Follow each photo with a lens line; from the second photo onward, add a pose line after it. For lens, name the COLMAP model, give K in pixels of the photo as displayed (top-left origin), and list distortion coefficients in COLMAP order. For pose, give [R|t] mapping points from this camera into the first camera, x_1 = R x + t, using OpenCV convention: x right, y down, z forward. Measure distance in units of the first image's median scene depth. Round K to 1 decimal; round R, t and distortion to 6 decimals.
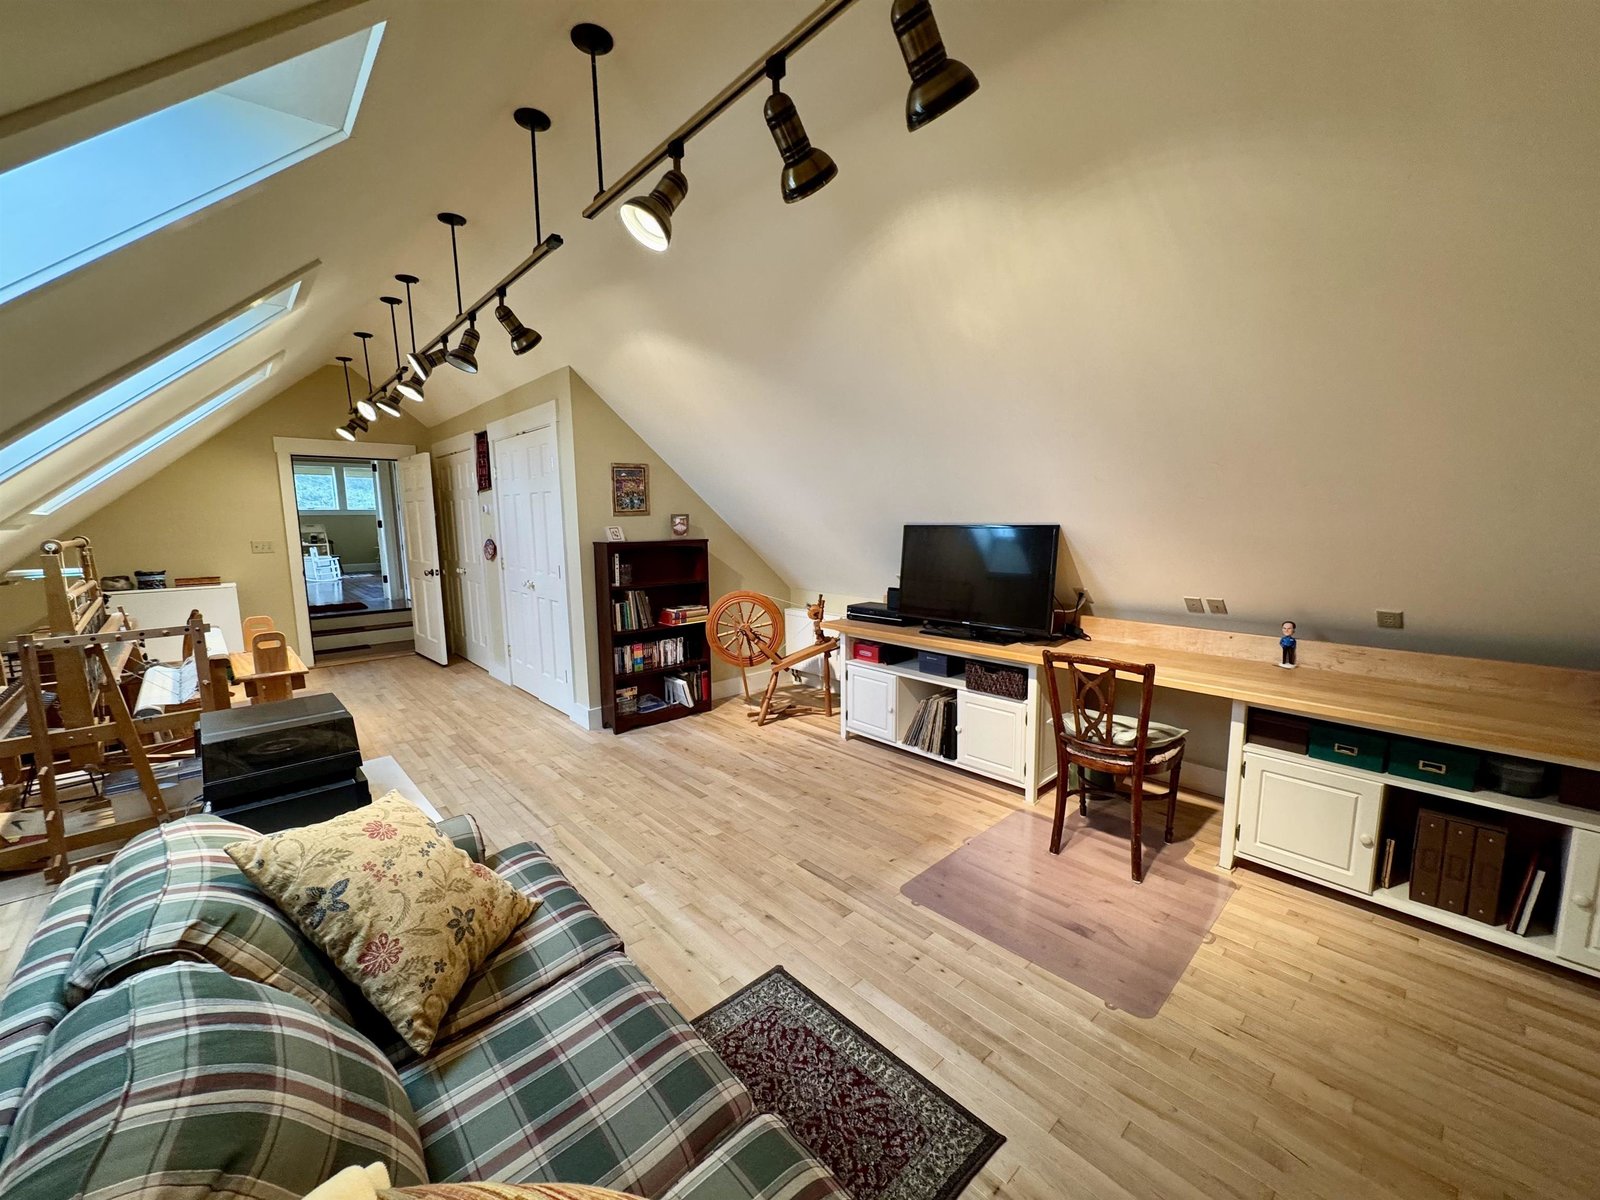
lens RADIAL K [[636.2, 0, 801.7], [0, 636.2, 601.8], [0, 0, 1]] dist [-0.006477, -0.000194]
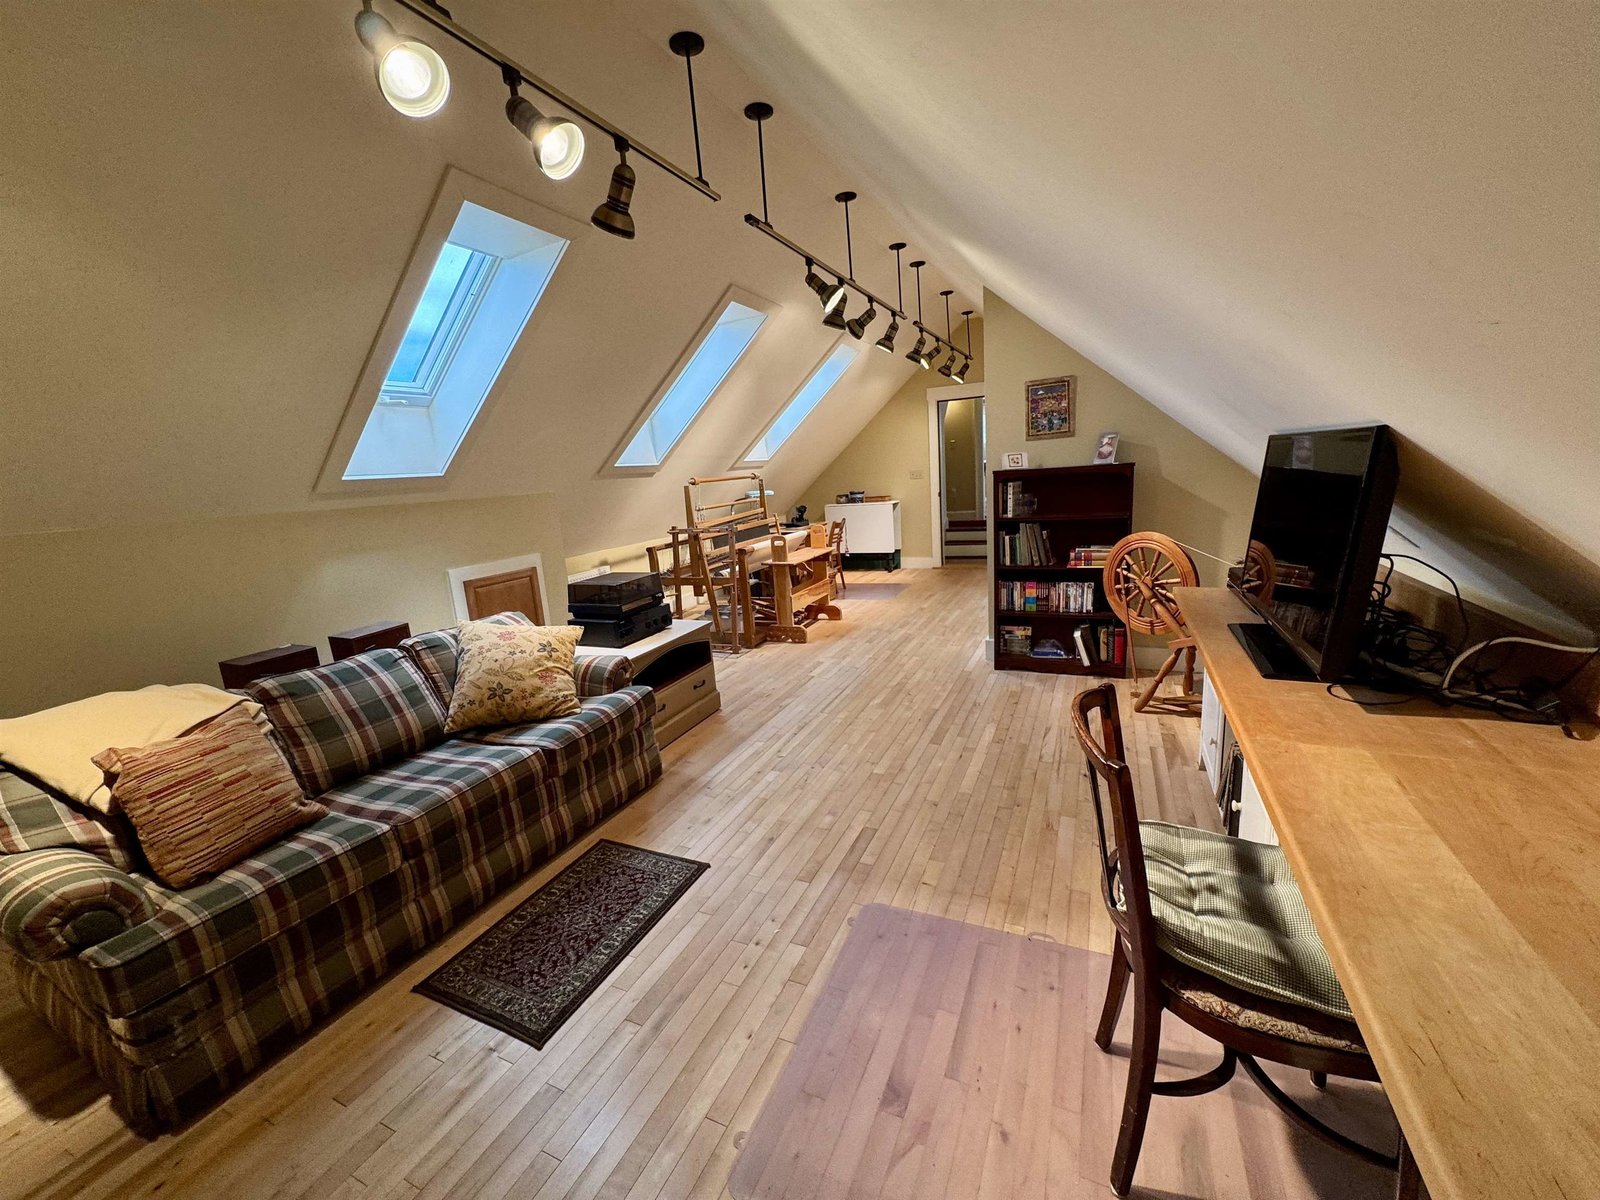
lens RADIAL K [[636.2, 0, 801.7], [0, 636.2, 601.8], [0, 0, 1]] dist [-0.006477, -0.000194]
pose [[0.375935, 0.173125, -0.910330, 0.459215], [-0.055625, 0.984837, 0.164323, -0.037878], [0.924975, -0.011137, 0.379865, 0.344586]]
